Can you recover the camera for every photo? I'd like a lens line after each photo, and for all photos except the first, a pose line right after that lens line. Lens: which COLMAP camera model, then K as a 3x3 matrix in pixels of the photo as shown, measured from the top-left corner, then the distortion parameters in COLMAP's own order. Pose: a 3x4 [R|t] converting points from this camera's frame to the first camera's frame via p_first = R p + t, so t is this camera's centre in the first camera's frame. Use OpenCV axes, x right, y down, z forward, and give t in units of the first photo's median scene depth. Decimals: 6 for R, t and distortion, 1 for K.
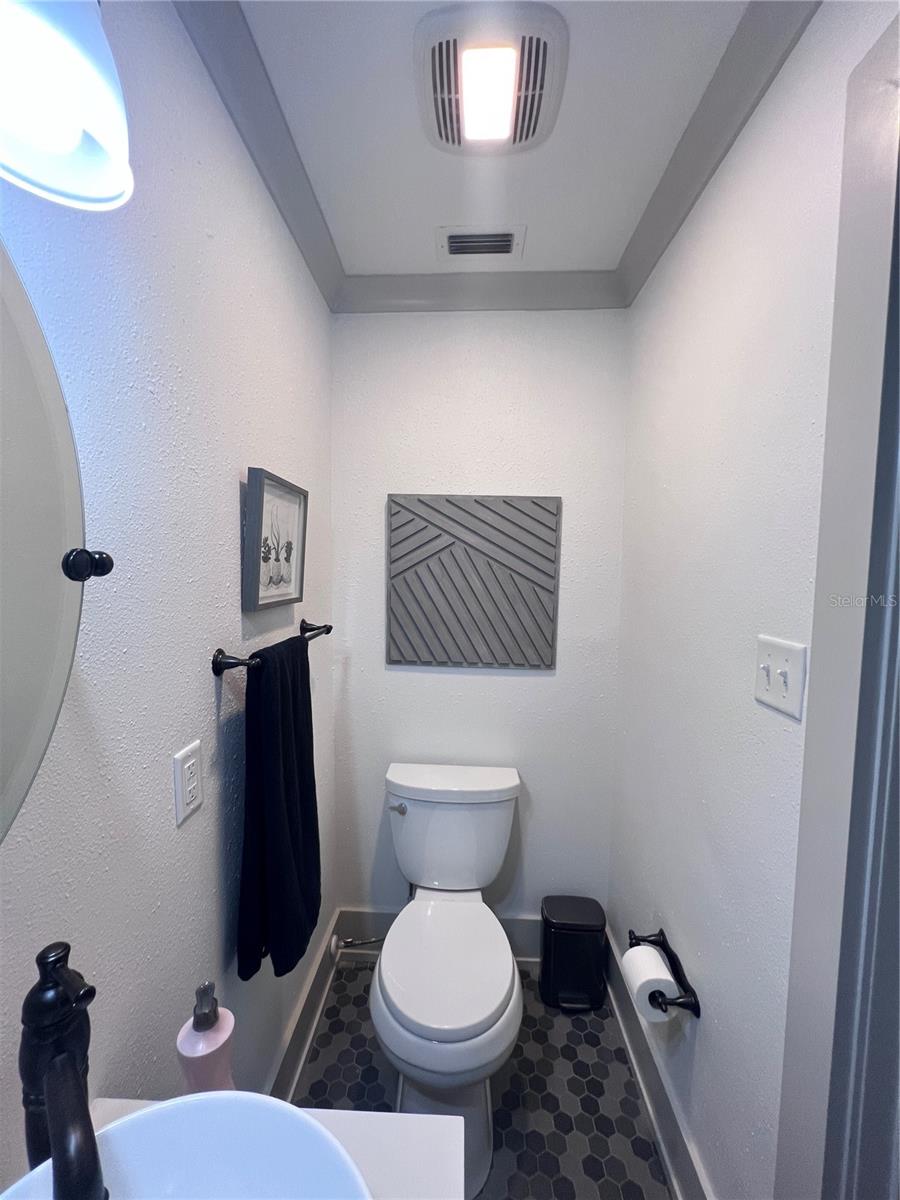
lens RADIAL K [[477.7, 0, 448.7], [0, 477.7, 600.5], [0, 0, 1]] dist [0.001684, -0.000160]
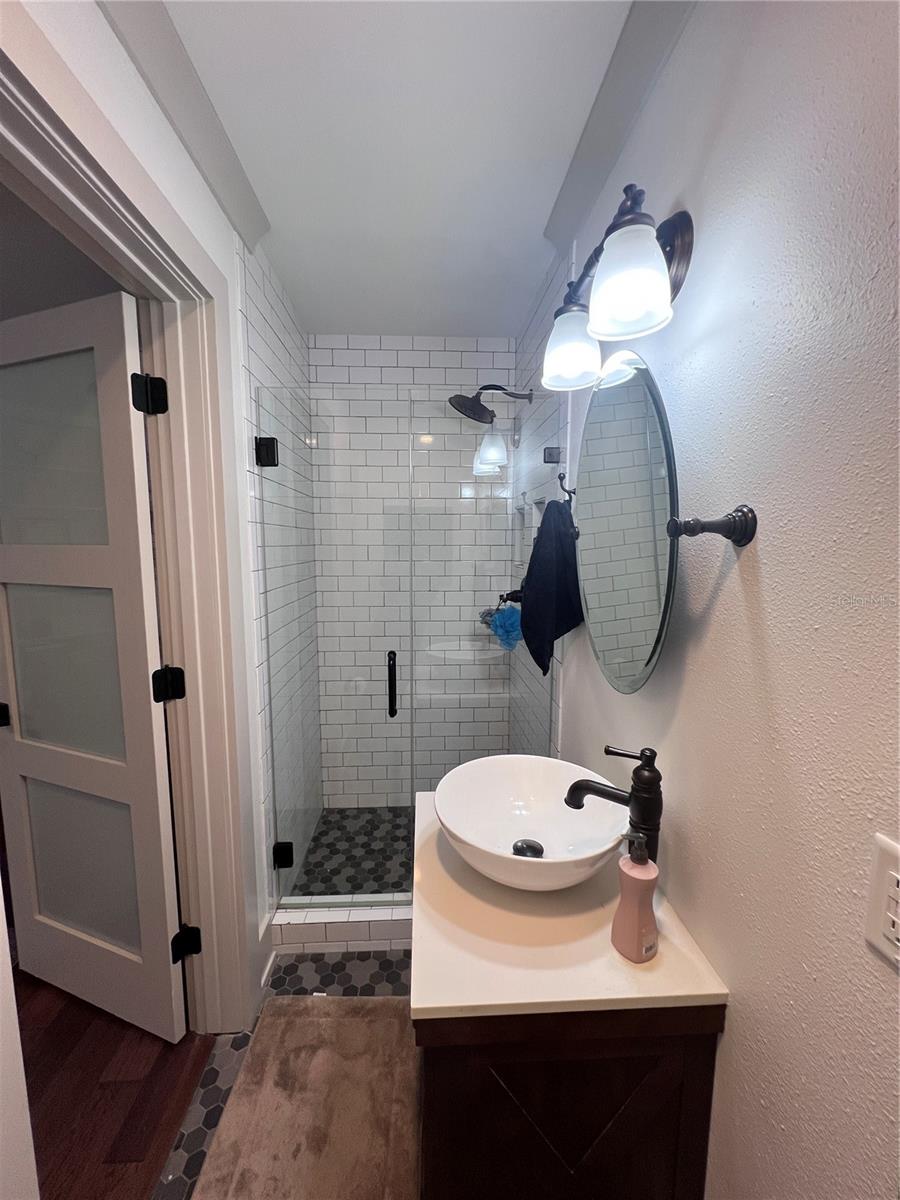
lens RADIAL K [[477.7, 0, 449.5], [0, 477.7, 600.9], [0, 0, 1]] dist [0.001684, -0.000160]
pose [[-0.995612, -0.005943, -0.093385, 0.046598], [-0.023742, 0.981366, 0.190675, -0.087234], [0.090511, 0.192056, -0.977201, 1.773623]]
